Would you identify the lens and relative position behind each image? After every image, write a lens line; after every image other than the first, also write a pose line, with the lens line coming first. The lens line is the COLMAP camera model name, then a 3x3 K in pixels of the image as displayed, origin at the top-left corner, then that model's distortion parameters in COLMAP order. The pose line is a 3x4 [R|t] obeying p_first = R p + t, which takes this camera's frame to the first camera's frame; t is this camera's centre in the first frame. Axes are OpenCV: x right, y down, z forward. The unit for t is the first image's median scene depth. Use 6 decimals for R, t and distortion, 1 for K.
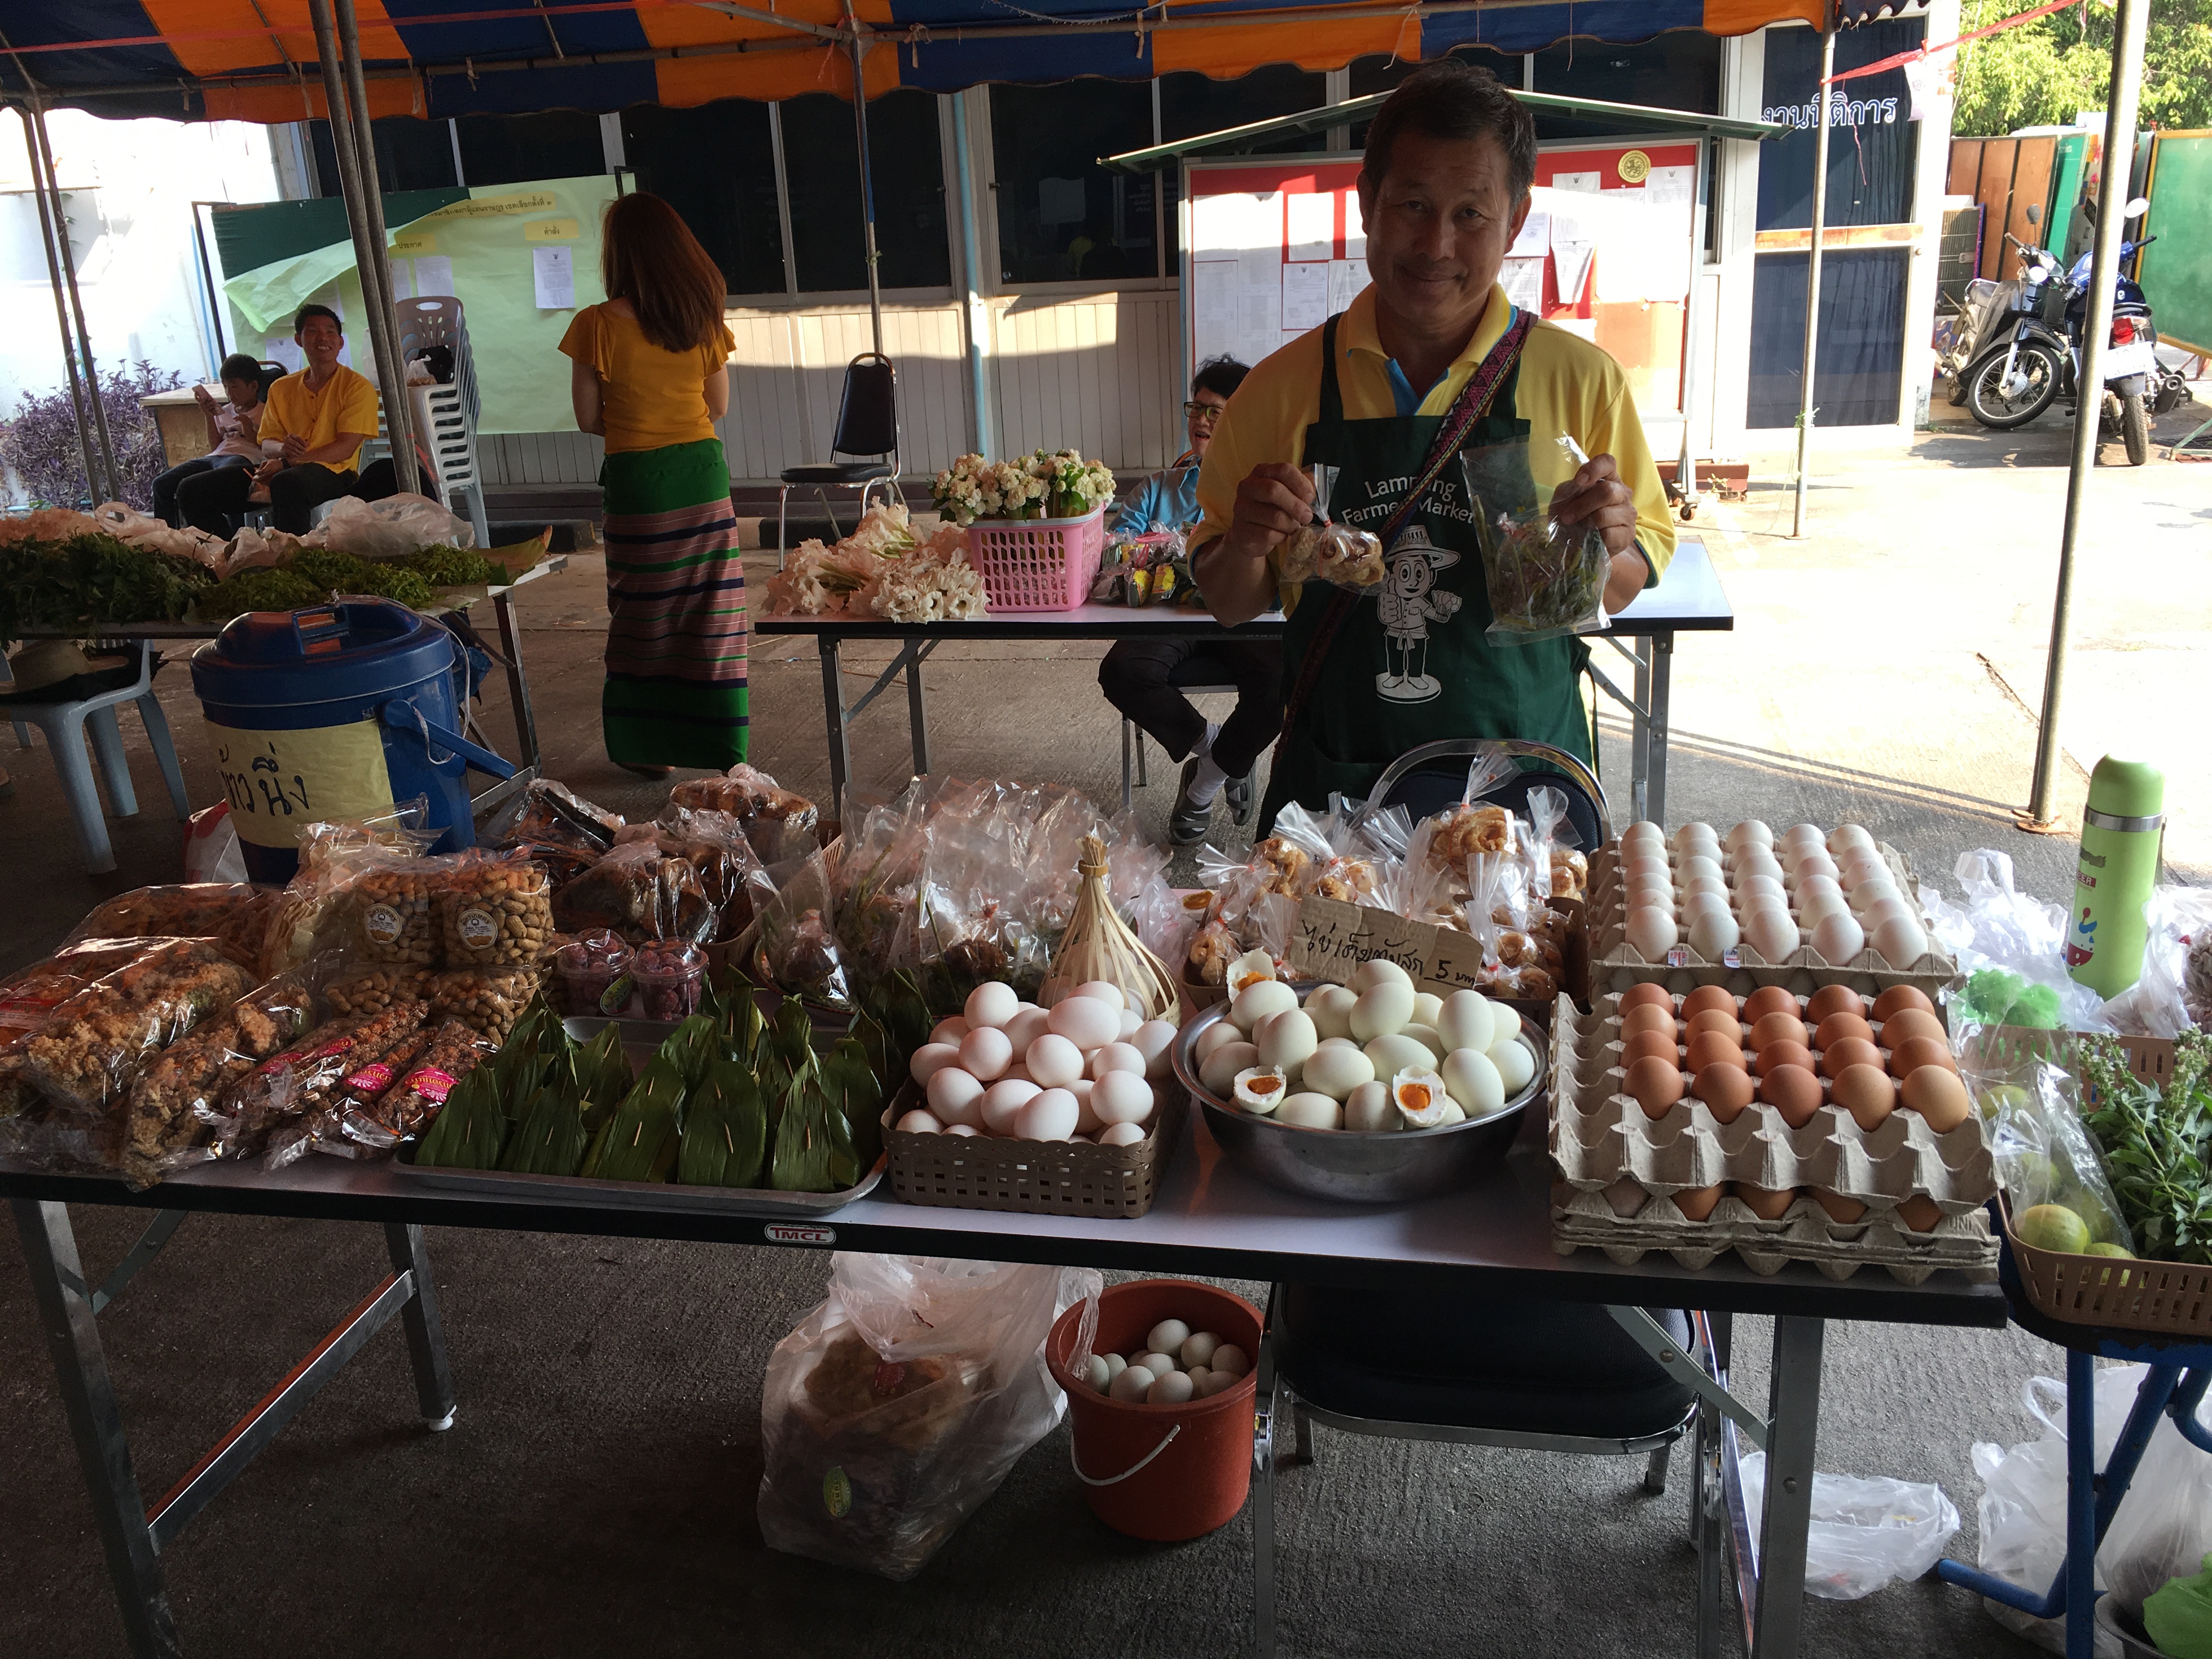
lens RADIAL K [[1863.3, 0, 1100.6], [0, 1863.3, 817.5], [0, 0, 1]] dist [0.081540, -0.111996]
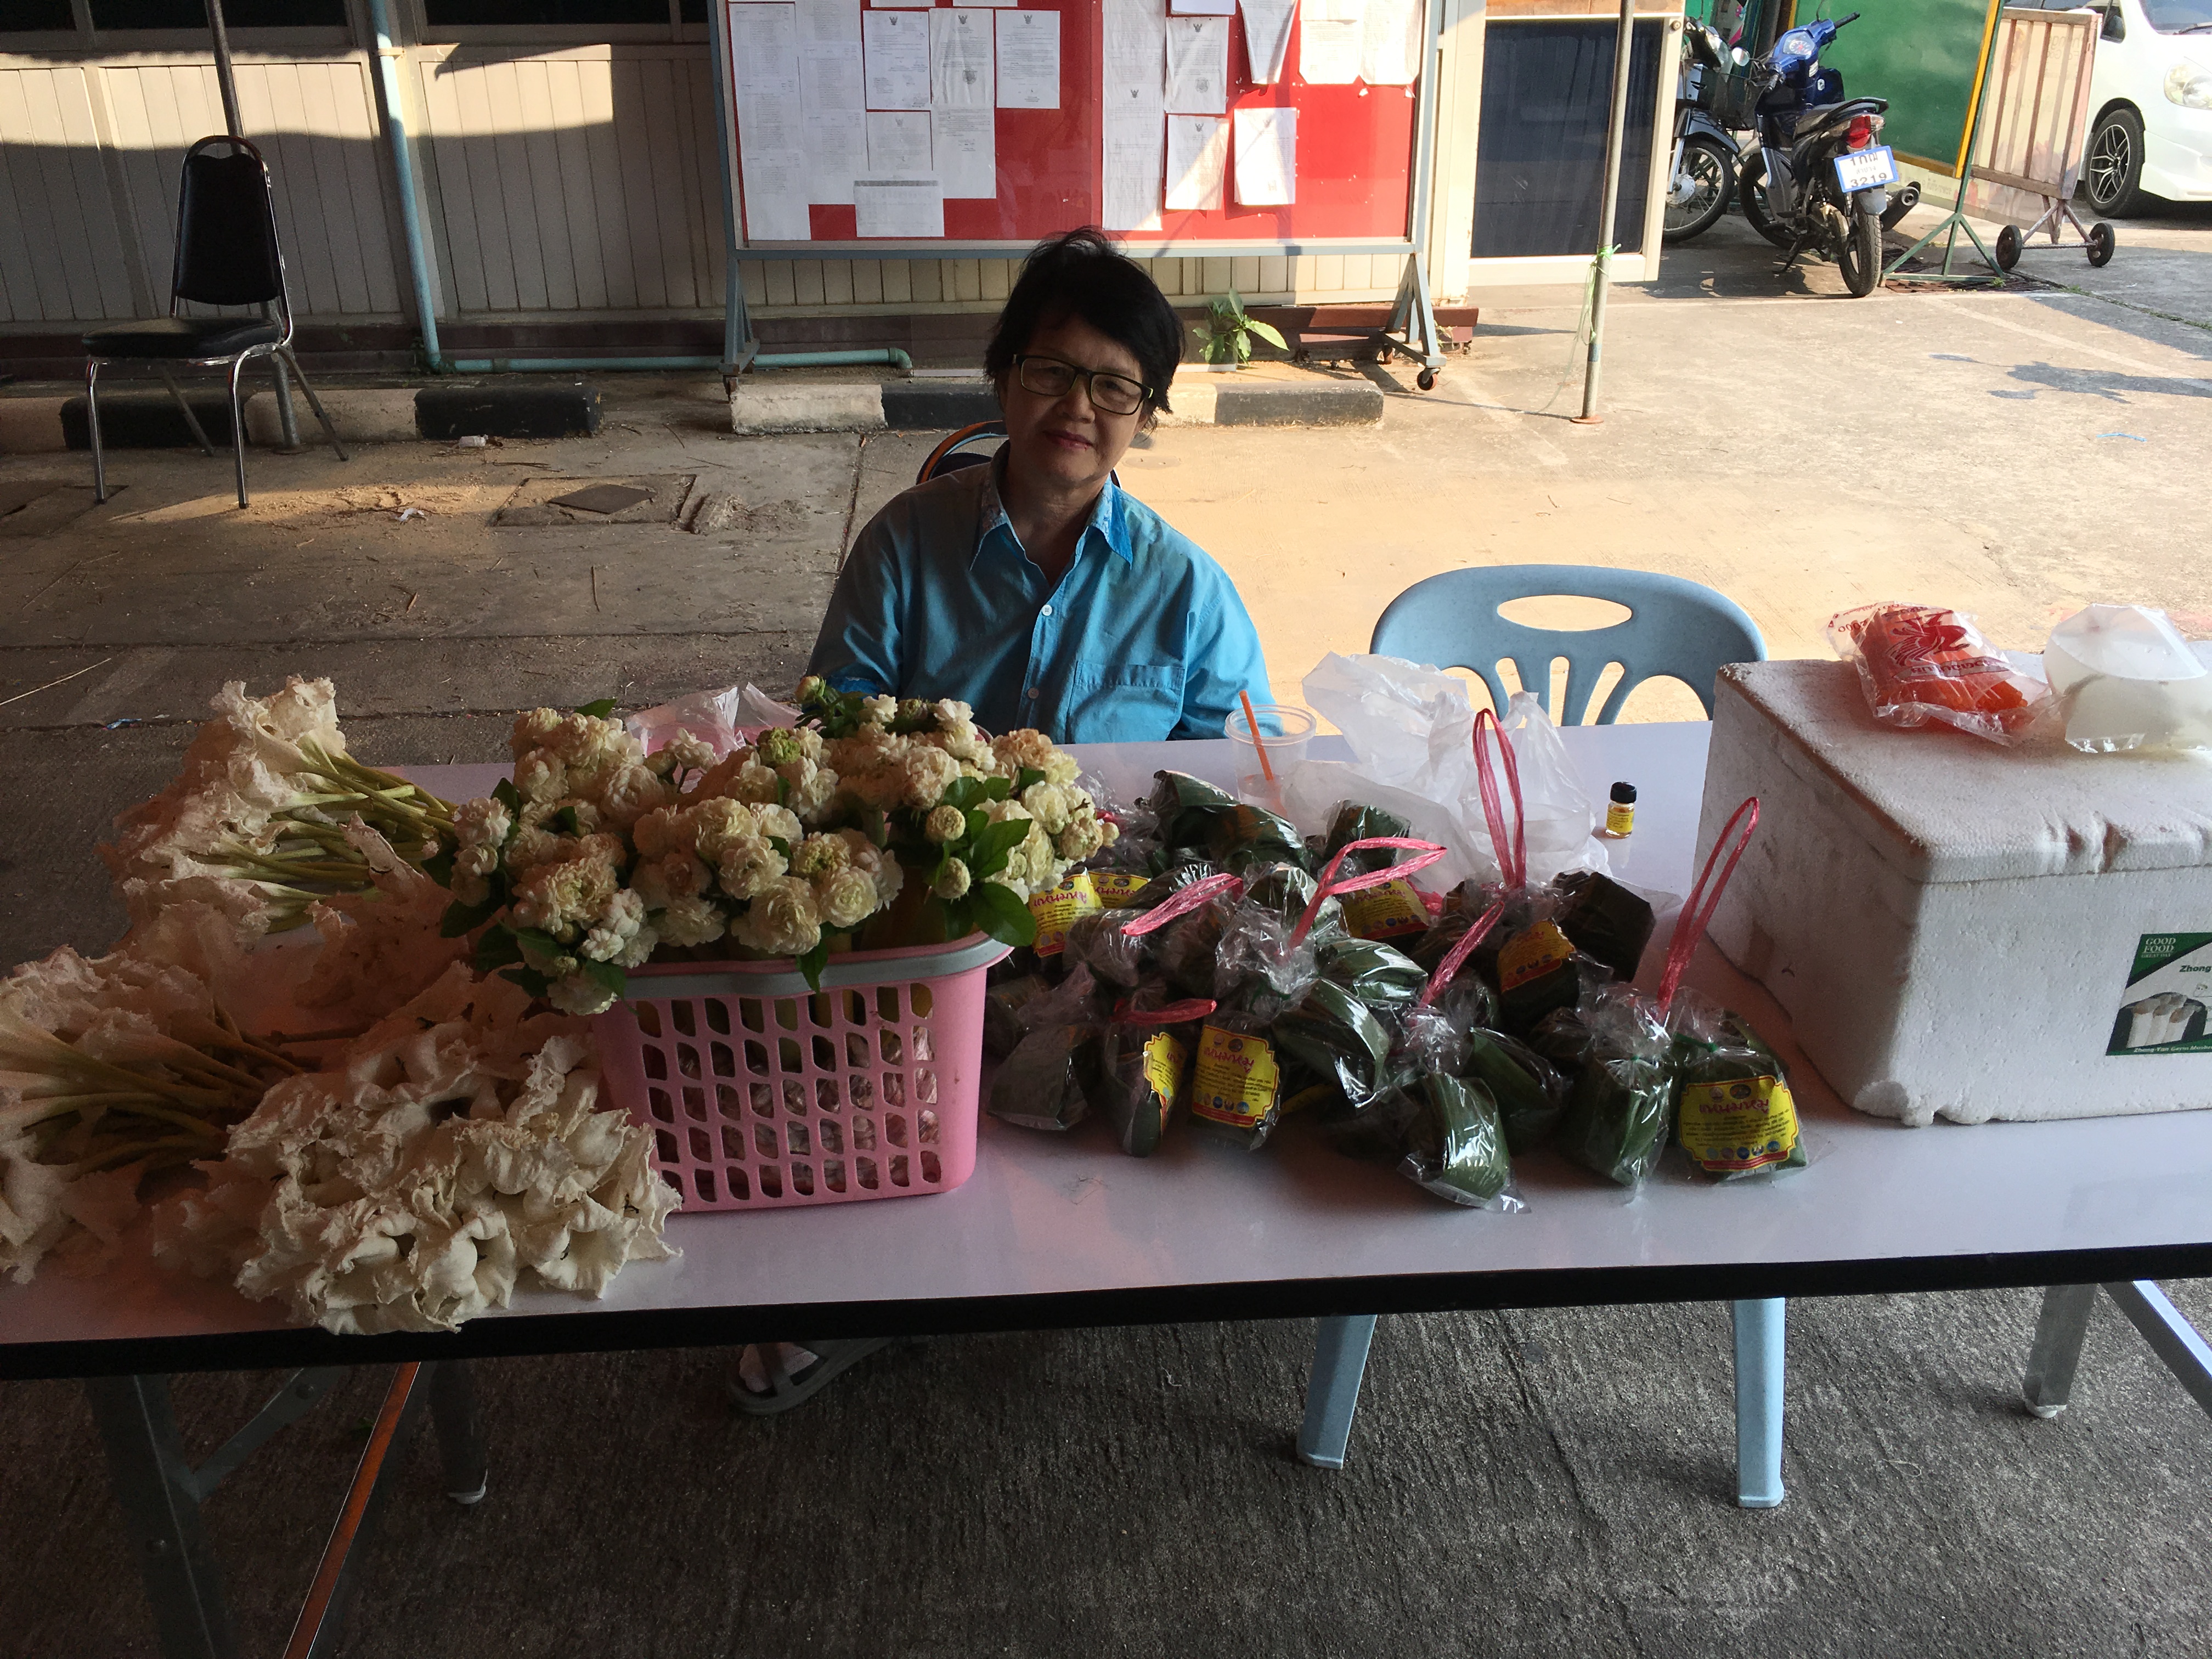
lens RADIAL K [[1863.3, 0, 1100.6], [0, 1863.3, 817.5], [0, 0, 1]] dist [0.081540, -0.111996]
pose [[0.960044, -0.080973, 0.267877, -0.028216], [0.048534, 0.990895, 0.125584, -0.085209], [-0.275607, -0.107565, 0.955233, 0.285696]]
